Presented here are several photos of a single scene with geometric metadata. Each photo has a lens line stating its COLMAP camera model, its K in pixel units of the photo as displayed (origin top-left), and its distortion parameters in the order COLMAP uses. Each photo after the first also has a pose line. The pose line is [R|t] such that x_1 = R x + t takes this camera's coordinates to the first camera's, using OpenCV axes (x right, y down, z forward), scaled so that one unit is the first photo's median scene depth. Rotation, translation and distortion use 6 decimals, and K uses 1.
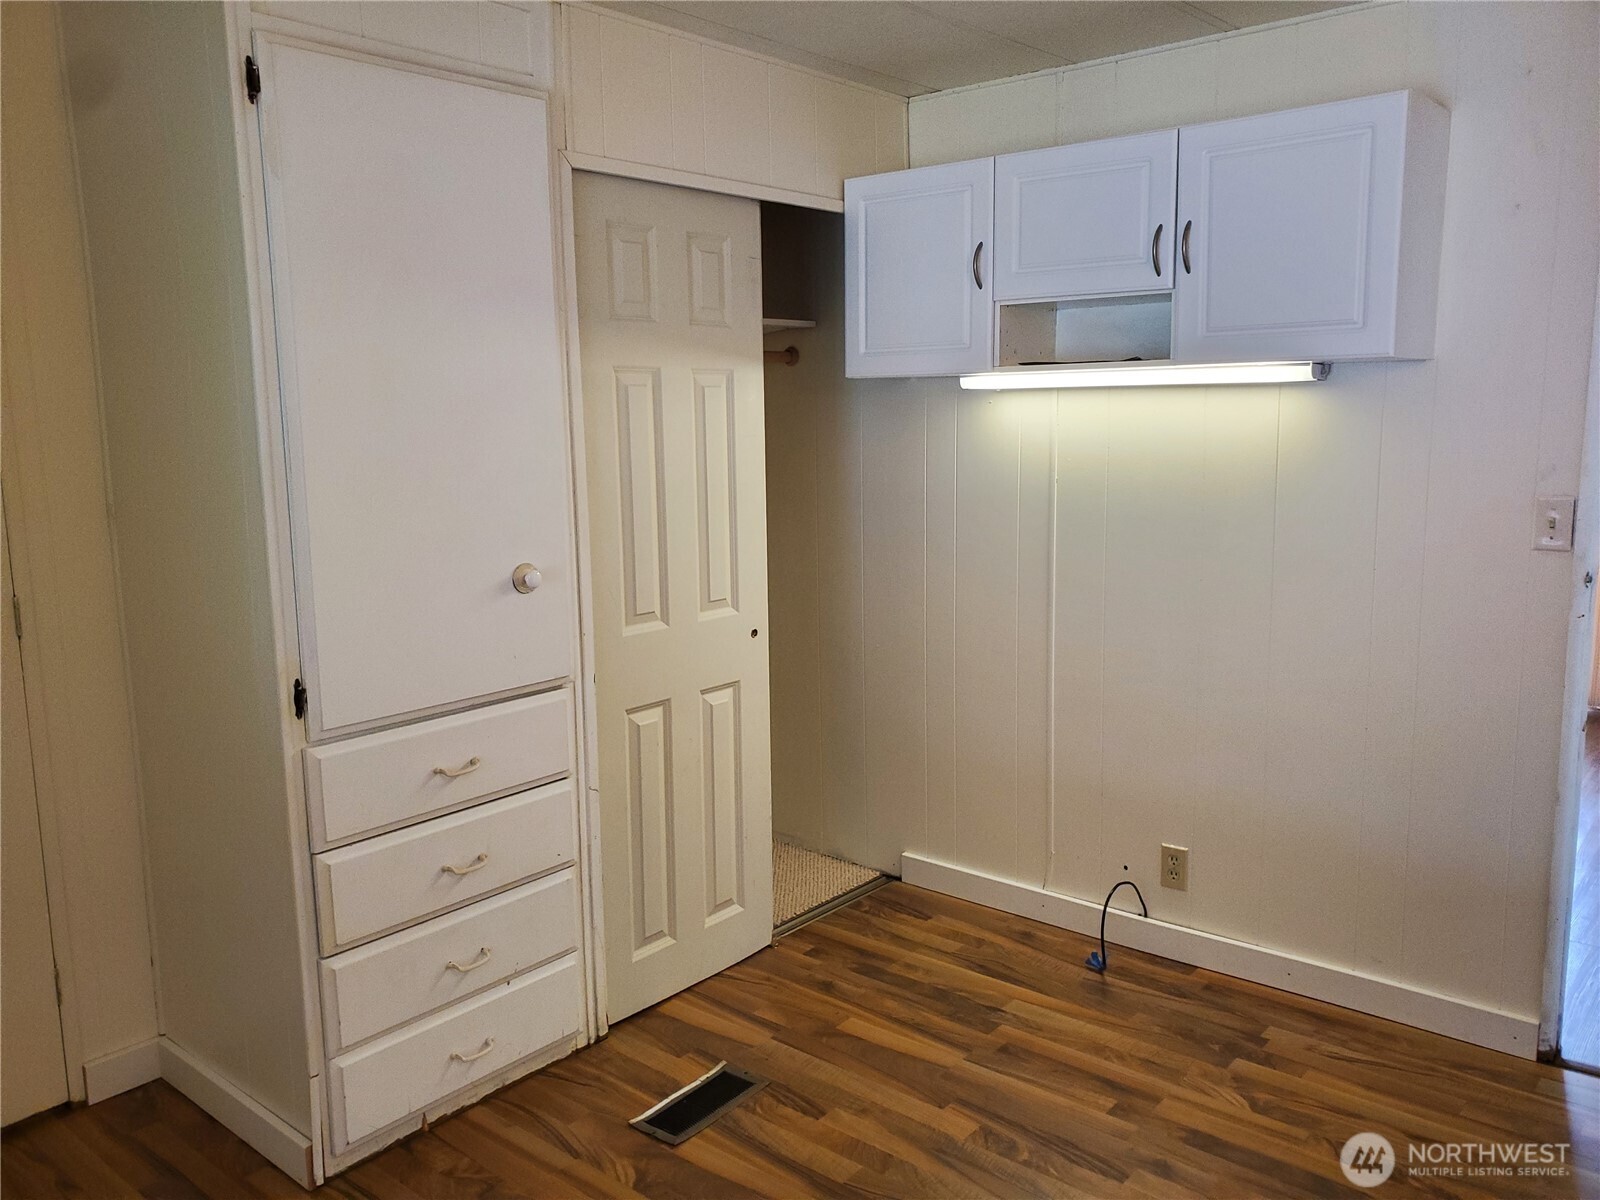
lens RADIAL K [[1250.8, 0, 806.1], [0, 1250.8, 596.5], [0, 0, 1]] dist [0.029429, -0.012026]
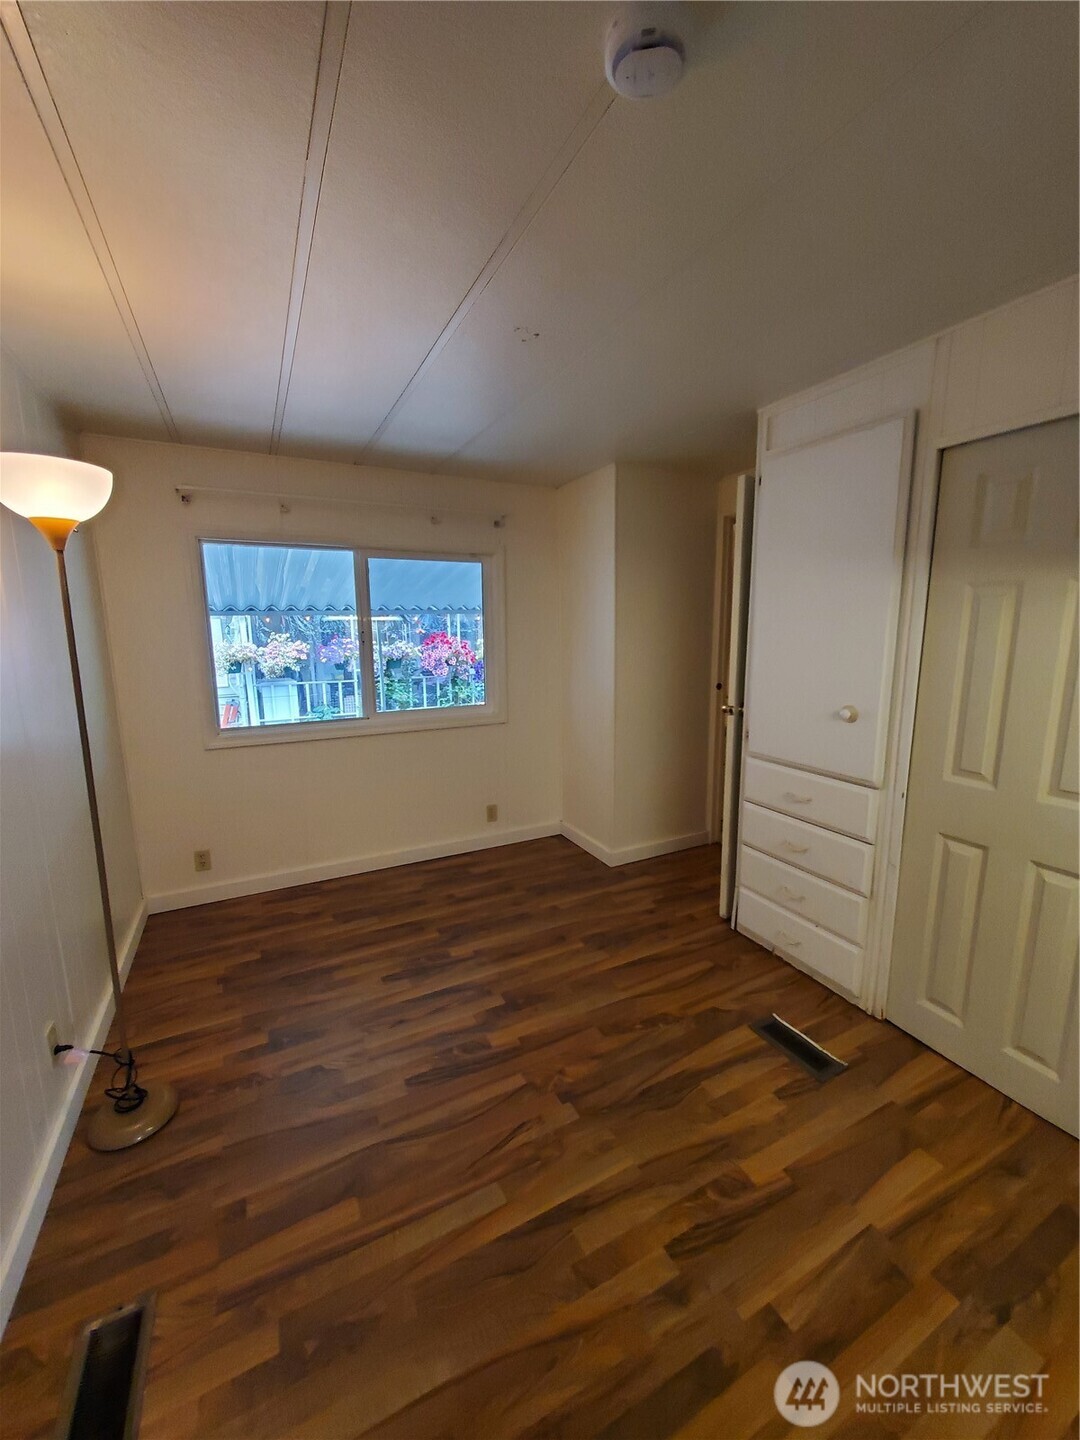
lens RADIAL K [[570.9, 0, 546.6], [0, 570.9, 718.2], [0, 0, 1]] dist [-0.006075, 0.000589]
pose [[-0.388084, 0.166798, -0.906405, 0.615436], [-0.130301, 0.963677, 0.233127, -0.130702], [0.912366, 0.208578, -0.352254, 0.844871]]
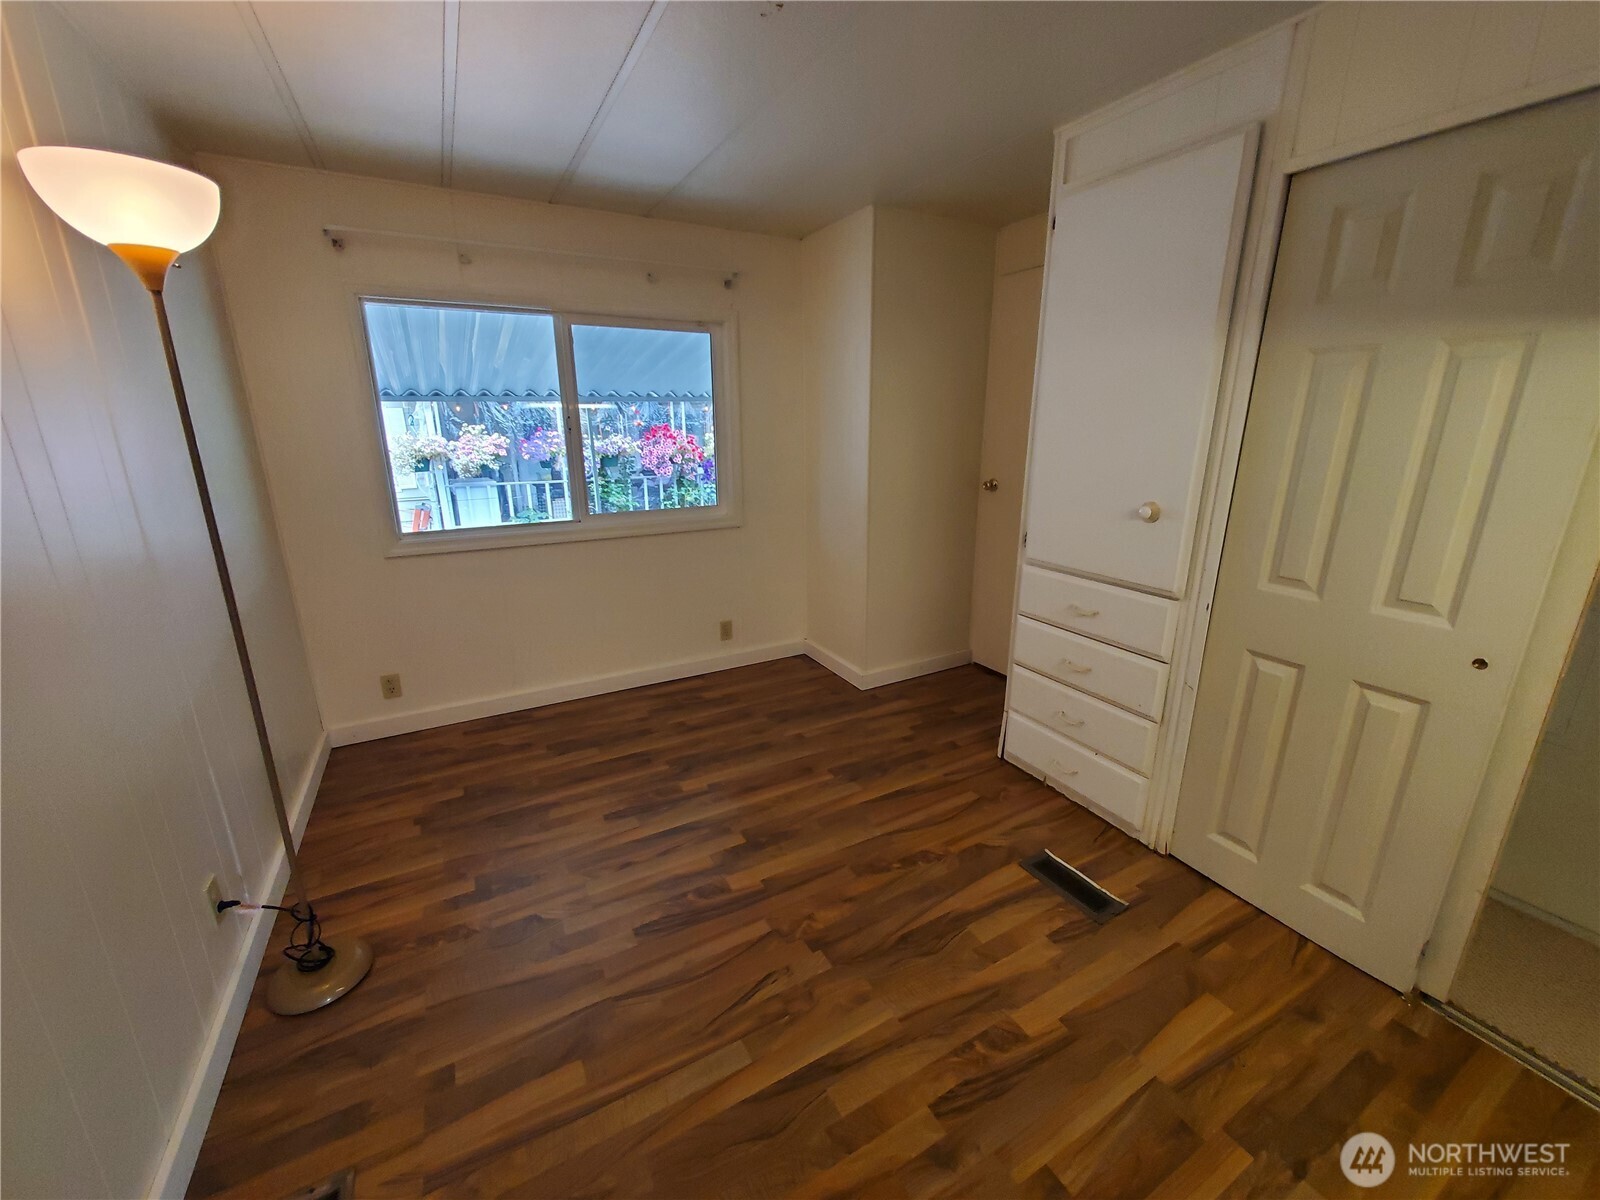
lens RADIAL K [[634.3, 0, 802.8], [0, 634.3, 597.4], [0, 0, 1]] dist [-0.006075, 0.000589]
pose [[-0.361802, 0.267277, -0.893120, 0.575089], [-0.137186, 0.932327, 0.334584, -0.107260], [0.922106, 0.243577, -0.300651, 0.821635]]
